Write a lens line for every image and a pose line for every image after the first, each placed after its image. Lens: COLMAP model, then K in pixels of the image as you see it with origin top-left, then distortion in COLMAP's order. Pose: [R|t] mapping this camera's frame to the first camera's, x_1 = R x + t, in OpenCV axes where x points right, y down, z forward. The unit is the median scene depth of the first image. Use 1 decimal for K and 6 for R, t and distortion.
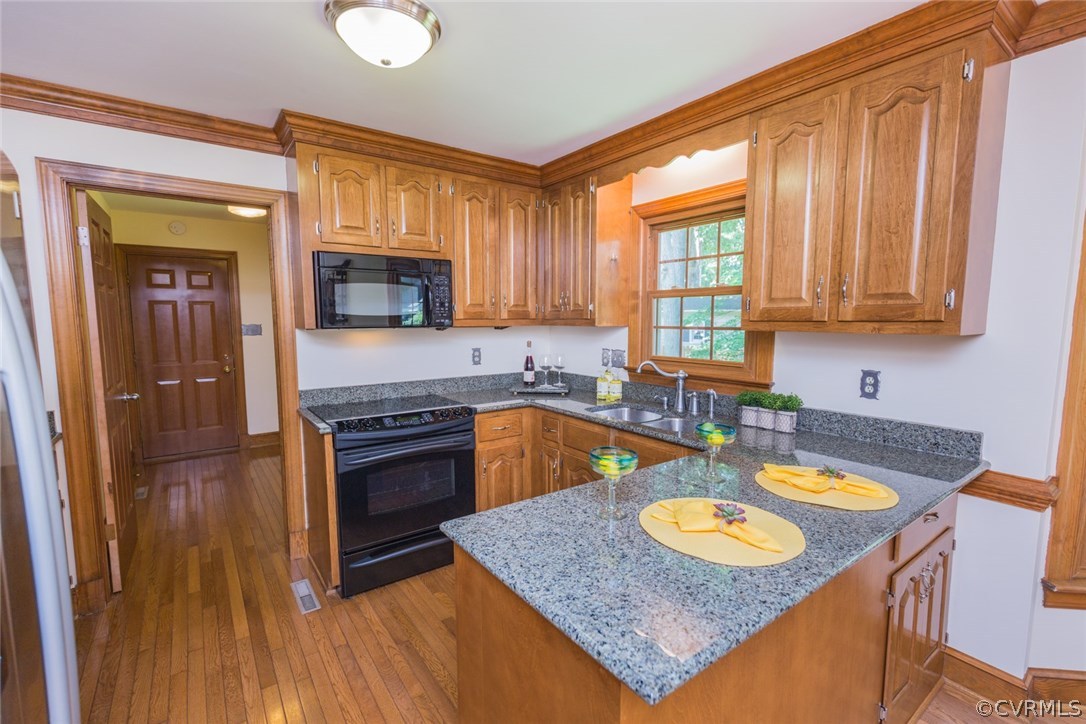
lens RADIAL K [[486.7, 0, 543.4], [0, 486.7, 366.3], [0, 0, 1]] dist [0.001529, -0.000377]
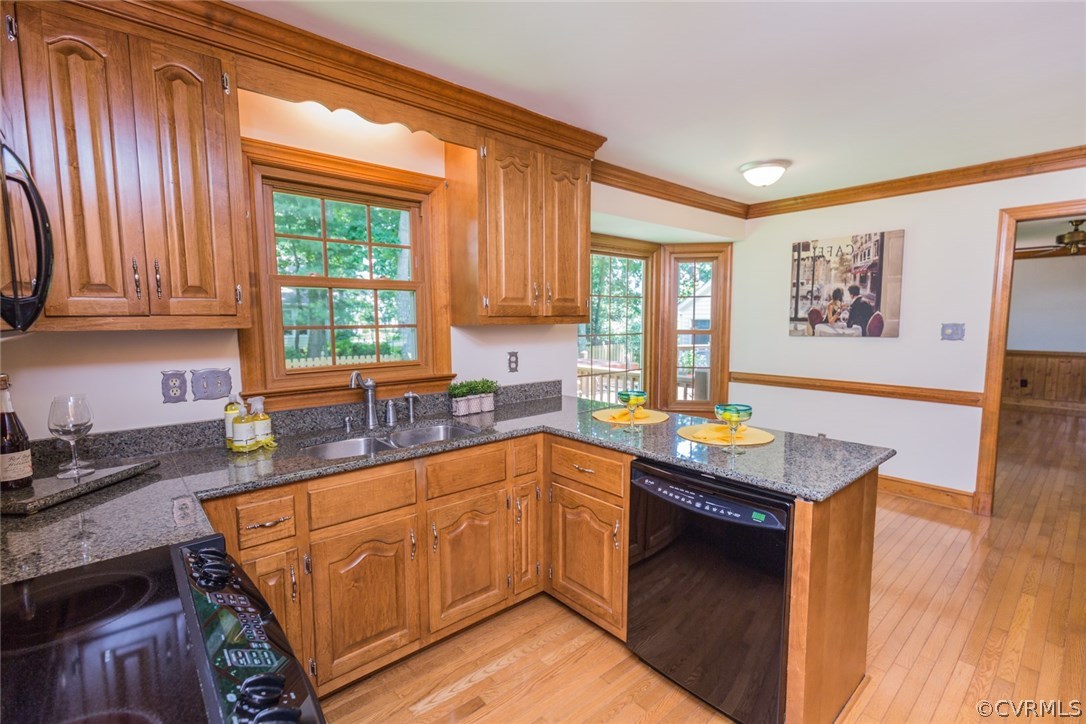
lens RADIAL K [[486.7, 0, 543.4], [0, 486.7, 366.3], [0, 0, 1]] dist [0.001529, -0.000377]
pose [[-0.075918, -0.106140, 0.991449, -0.635214], [0.098710, 0.988634, 0.113397, -0.087657], [-0.992216, 0.106475, -0.064578, 0.869513]]
